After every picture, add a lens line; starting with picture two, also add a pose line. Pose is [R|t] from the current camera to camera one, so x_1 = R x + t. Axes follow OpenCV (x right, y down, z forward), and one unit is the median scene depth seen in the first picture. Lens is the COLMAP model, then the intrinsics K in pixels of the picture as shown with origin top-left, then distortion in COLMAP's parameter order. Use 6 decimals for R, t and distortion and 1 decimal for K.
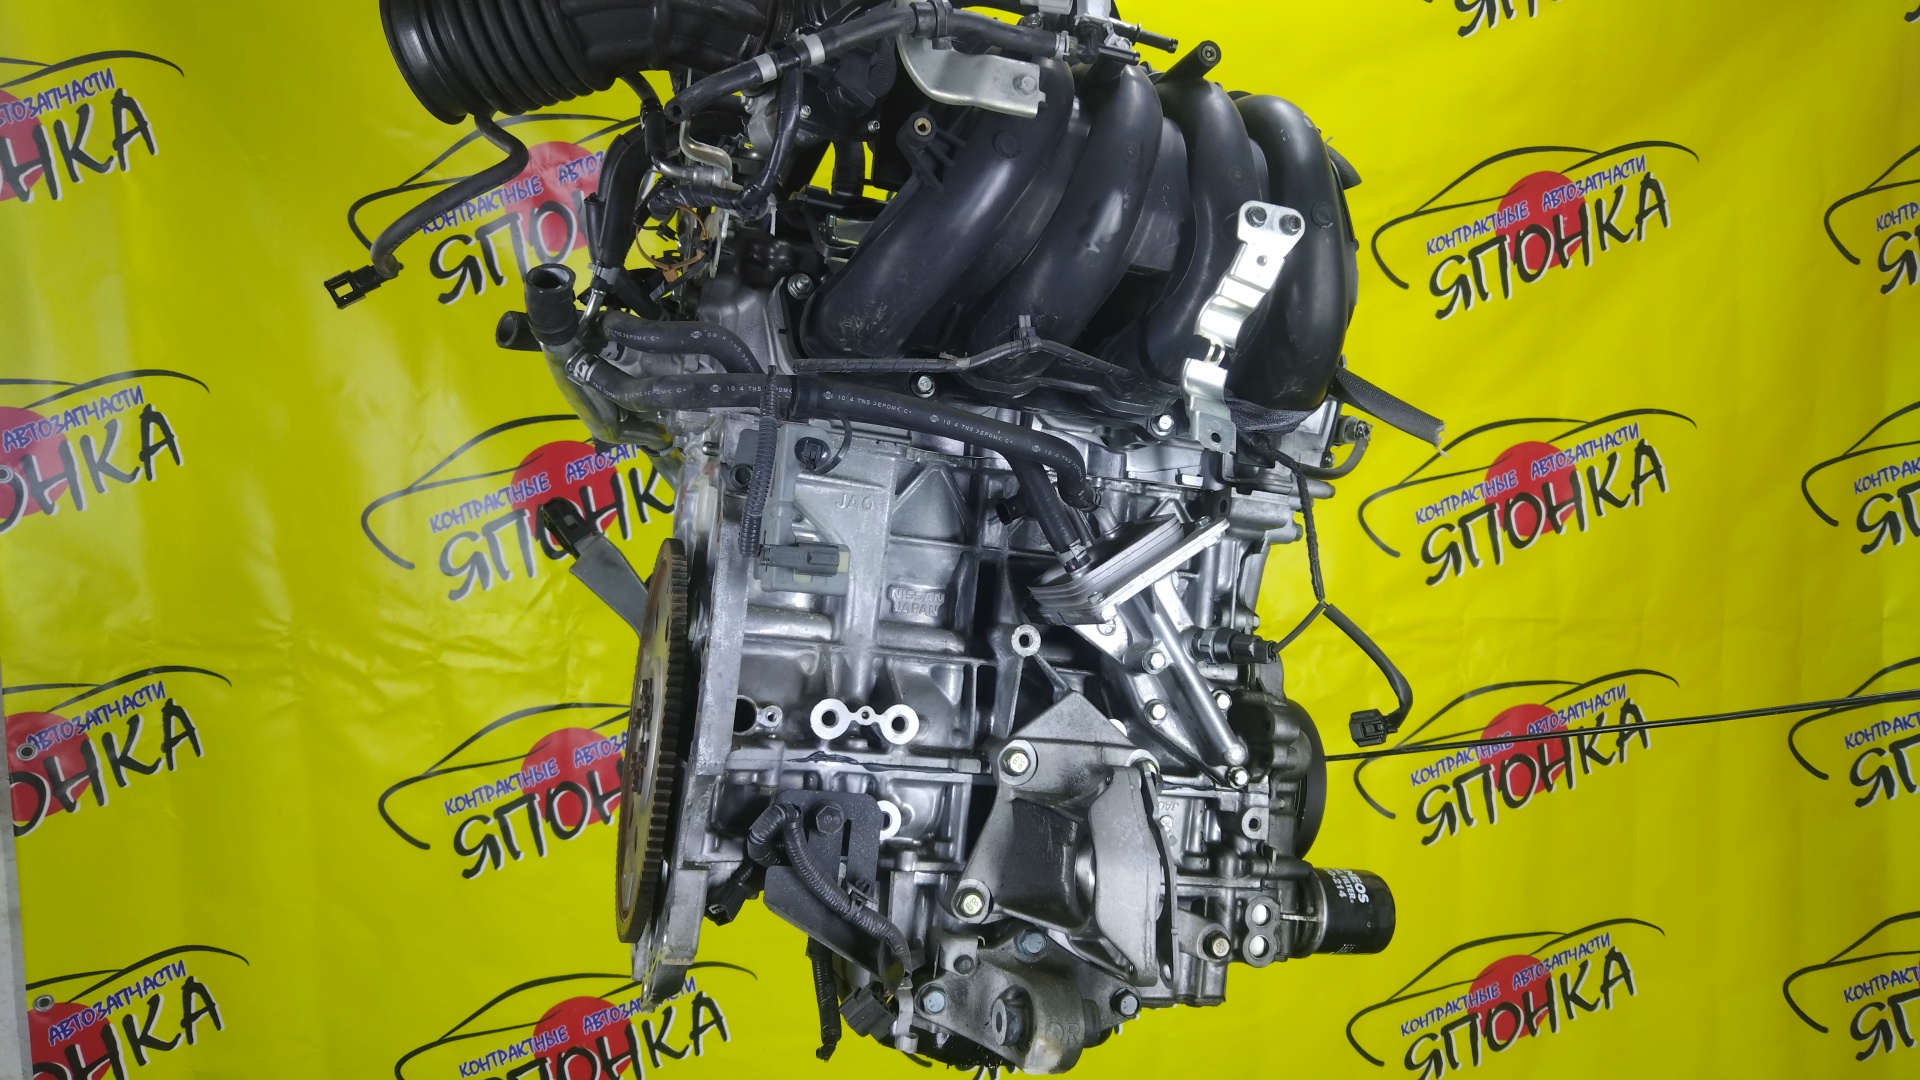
lens RADIAL K [[1506.2, 0, 961.3], [0, 1506.2, 507.8], [0, 0, 1]] dist [0.000593, 0.051743]
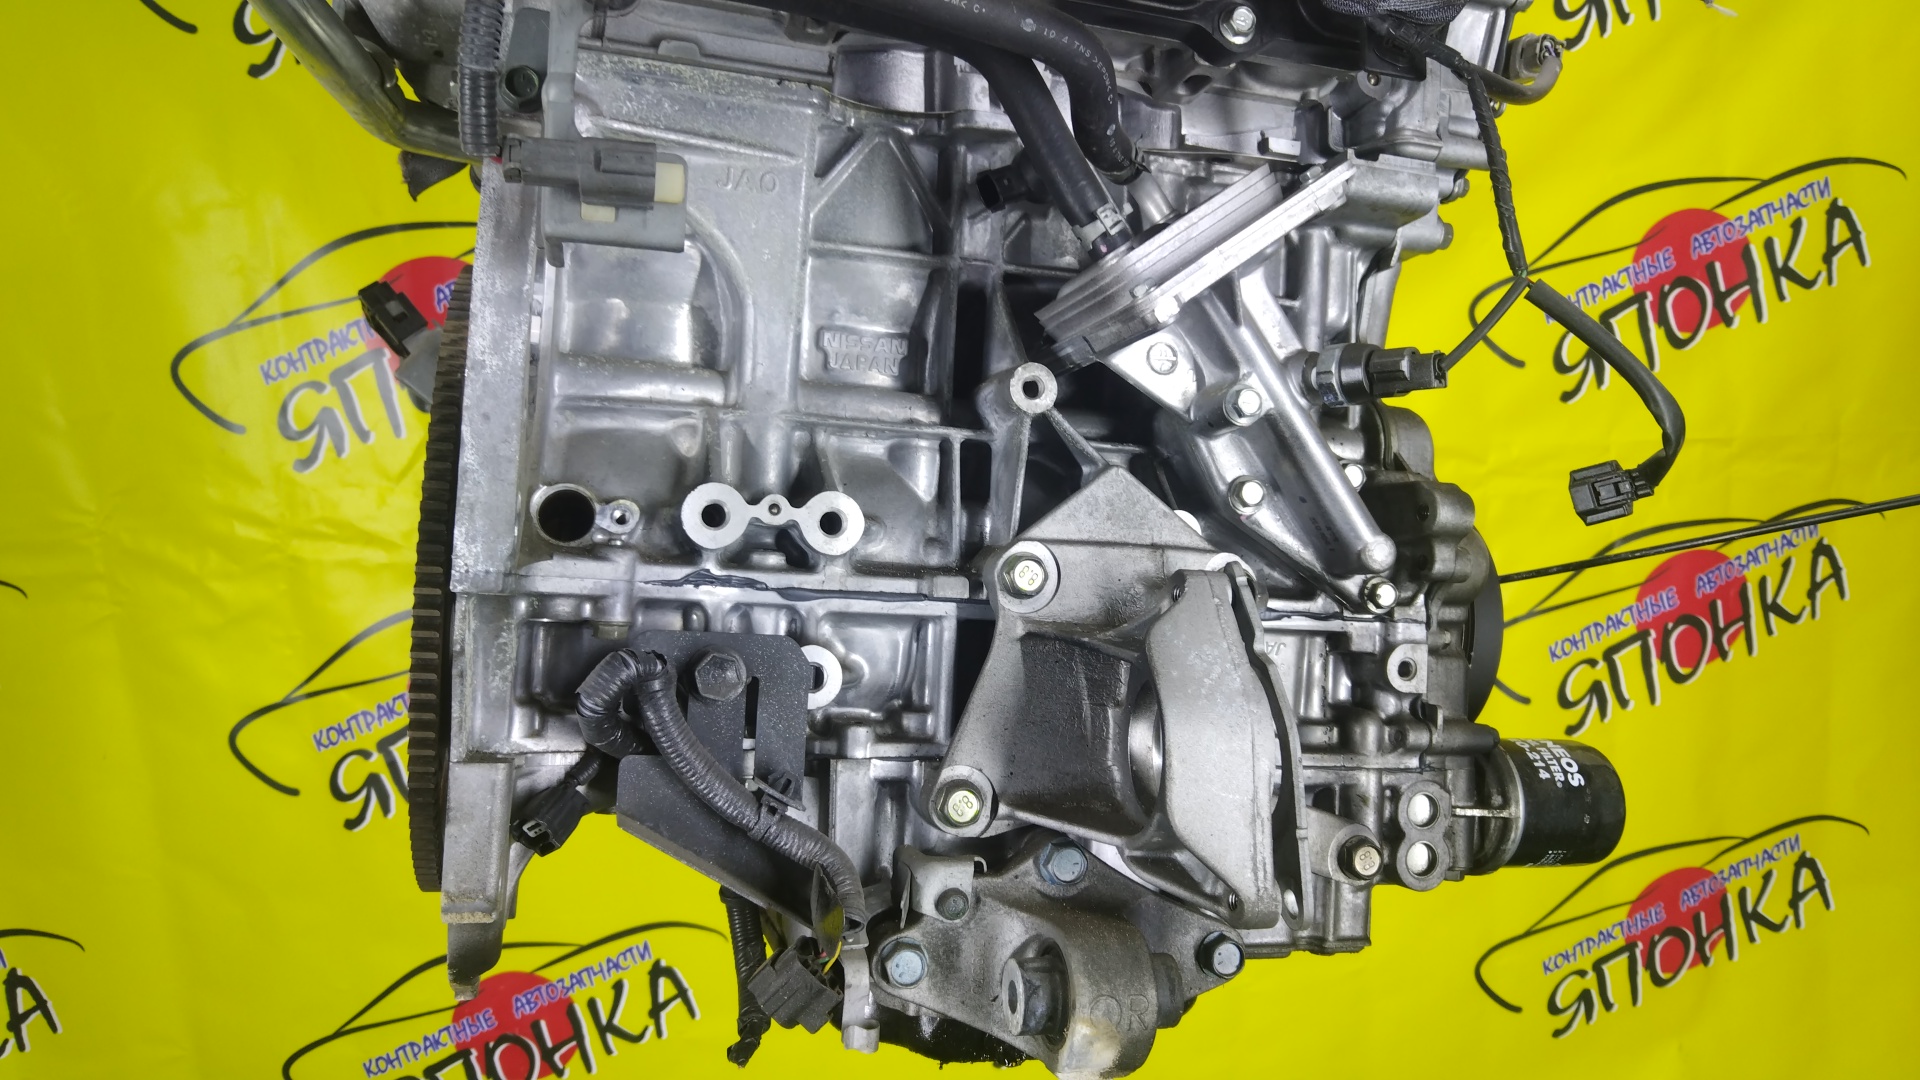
lens RADIAL K [[1438.2, 0, 960.0], [0, 1438.2, 540.0], [0, 0, 1]] dist [0.001070, 0.005534]
pose [[0.998433, -0.050100, -0.024928, 0.023791], [0.050995, 0.998026, 0.036646, 0.125346], [0.023043, -0.037860, 0.999017, 0.395017]]
